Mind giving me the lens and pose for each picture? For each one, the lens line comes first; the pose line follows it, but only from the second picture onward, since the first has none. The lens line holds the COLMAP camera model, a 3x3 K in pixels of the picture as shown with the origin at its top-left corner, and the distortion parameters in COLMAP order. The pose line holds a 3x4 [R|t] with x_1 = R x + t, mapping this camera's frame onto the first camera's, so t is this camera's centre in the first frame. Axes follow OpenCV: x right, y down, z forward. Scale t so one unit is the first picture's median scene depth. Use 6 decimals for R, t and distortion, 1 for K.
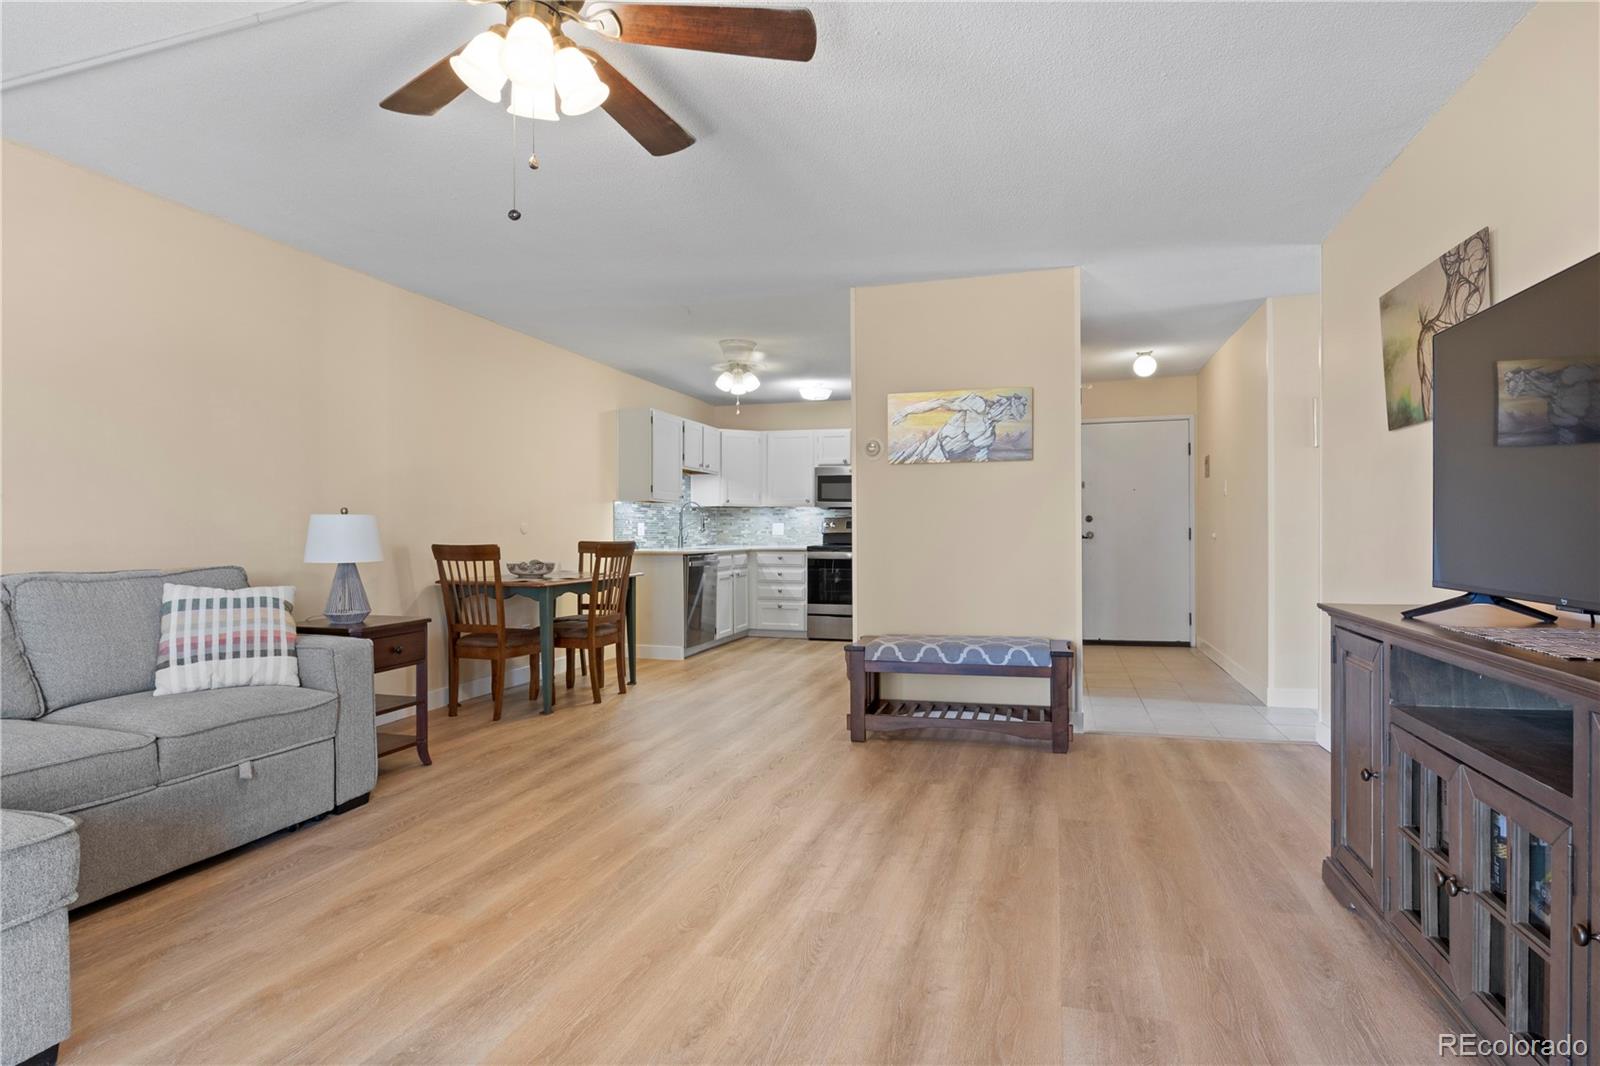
lens RADIAL K [[825.9, 0, 800.0], [0, 825.9, 533.0], [0, 0, 1]] dist [-0.003506, -0.000332]
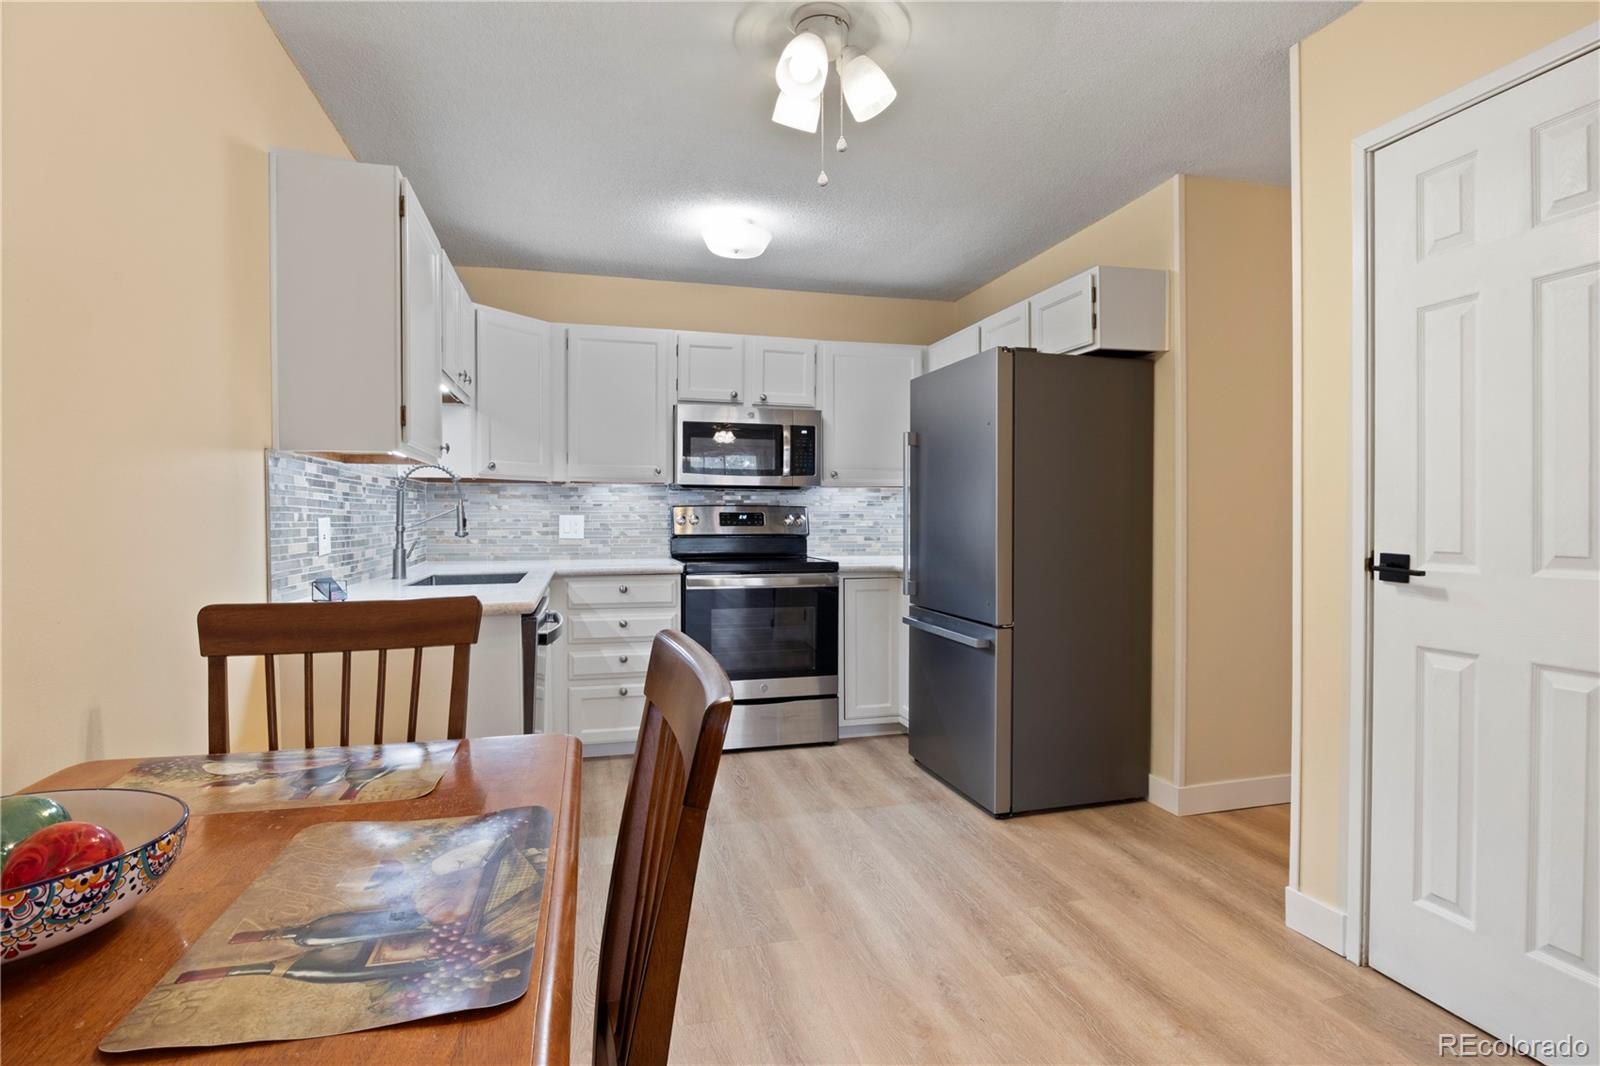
lens RADIAL K [[825.9, 0, 800.0], [0, 825.9, 533.0], [0, 0, 1]] dist [-0.003506, -0.000332]
pose [[0.845580, -0.009891, 0.533758, -0.190311], [-0.000678, 0.999808, 0.019602, -0.011822], [-0.533849, -0.016937, 0.845410, 0.546340]]
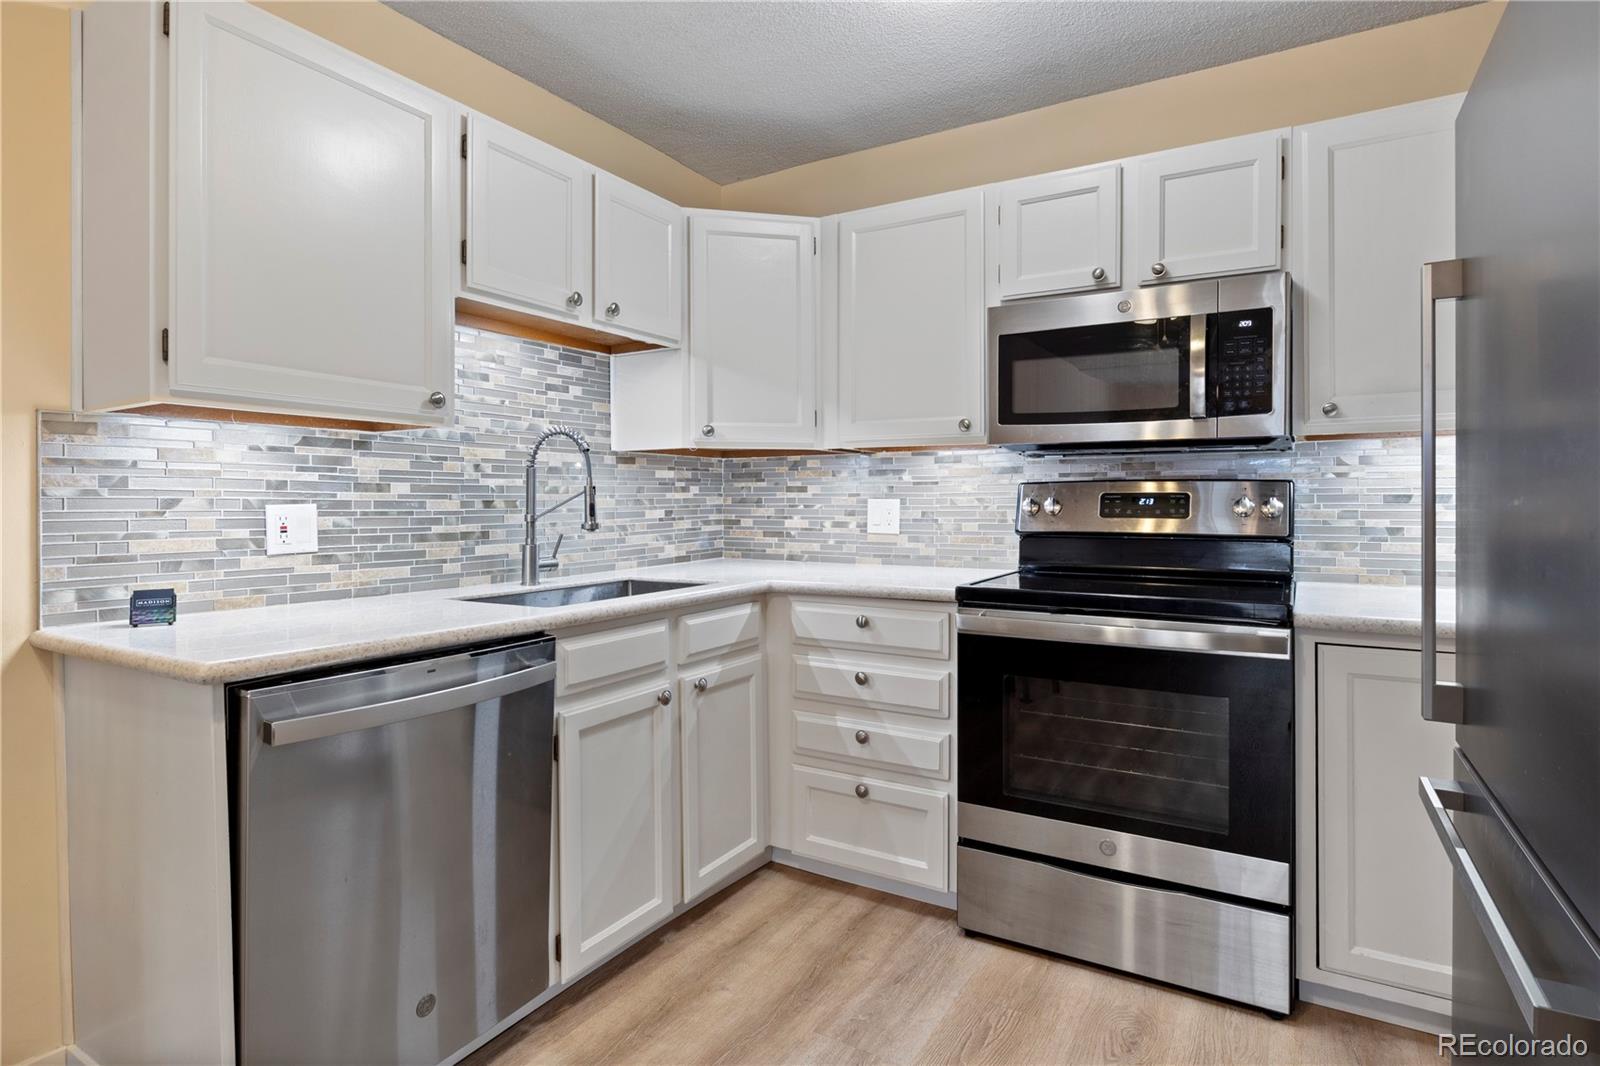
lens RADIAL K [[831.4, 0, 802.5], [0, 831.4, 504.5], [0, 0, 1]] dist [-0.004817, 0.000141]
pose [[0.972148, -0.000280, -0.234369, 0.022977], [0.001178, 0.999992, 0.003693, -0.011832], [0.234366, -0.003867, 0.972141, 0.713994]]
